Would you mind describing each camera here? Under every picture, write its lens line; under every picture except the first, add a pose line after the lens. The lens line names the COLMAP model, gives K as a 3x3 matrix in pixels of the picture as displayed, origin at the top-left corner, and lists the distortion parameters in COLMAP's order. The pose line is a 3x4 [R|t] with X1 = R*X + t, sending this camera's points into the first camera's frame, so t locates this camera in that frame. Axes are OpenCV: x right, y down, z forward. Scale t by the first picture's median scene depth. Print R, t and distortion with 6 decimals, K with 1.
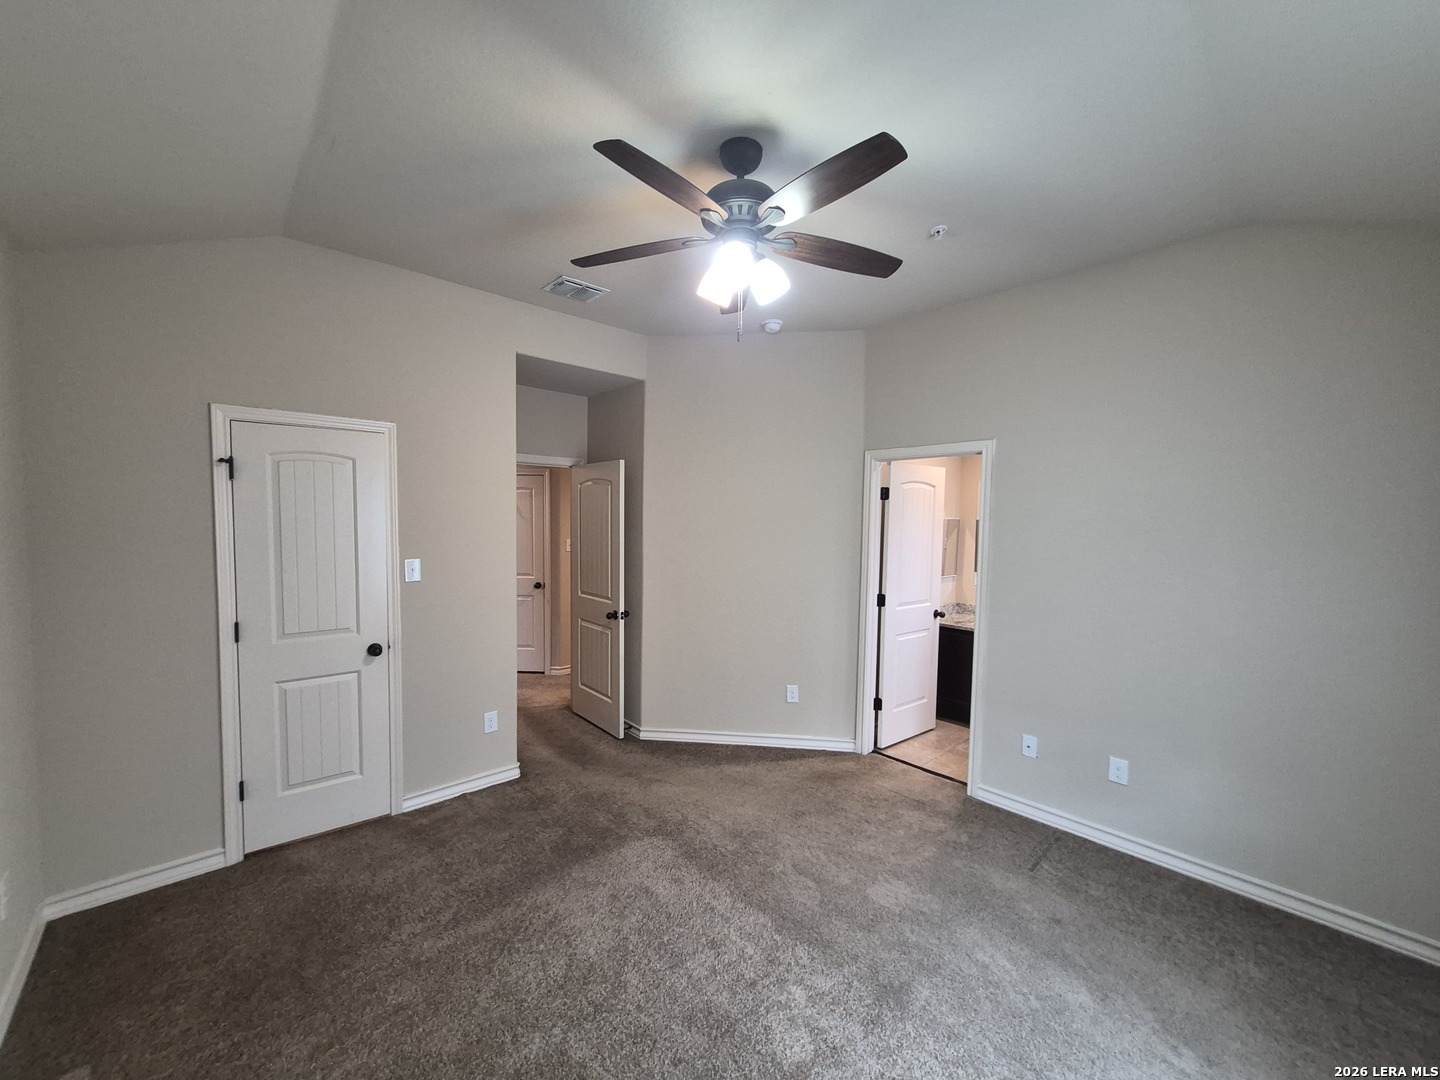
lens RADIAL K [[568.3, 0, 711.3], [0, 568.3, 549.6], [0, 0, 1]] dist [0.008166, 0.000102]
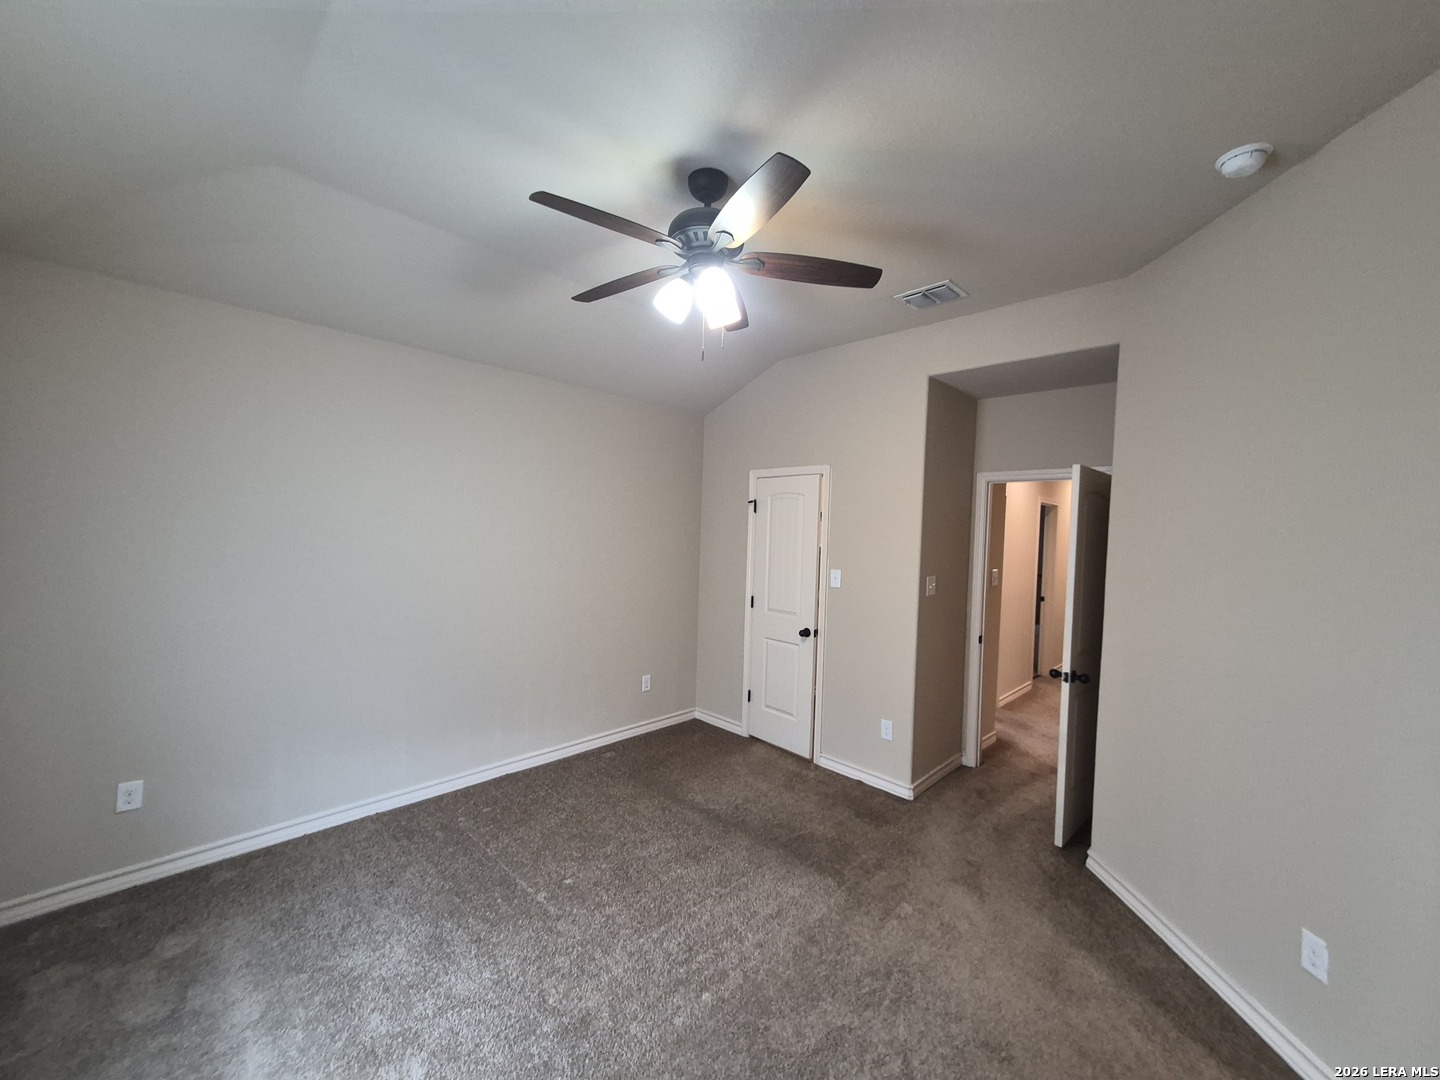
lens RADIAL K [[568.3, 0, 715.2], [0, 568.3, 550.3], [0, 0, 1]] dist [0.008166, 0.000102]
pose [[0.058317, 0.029307, -0.997868, 0.741156], [-0.085295, 0.996060, 0.024269, -0.034279], [0.994648, 0.083698, 0.060587, 0.673689]]
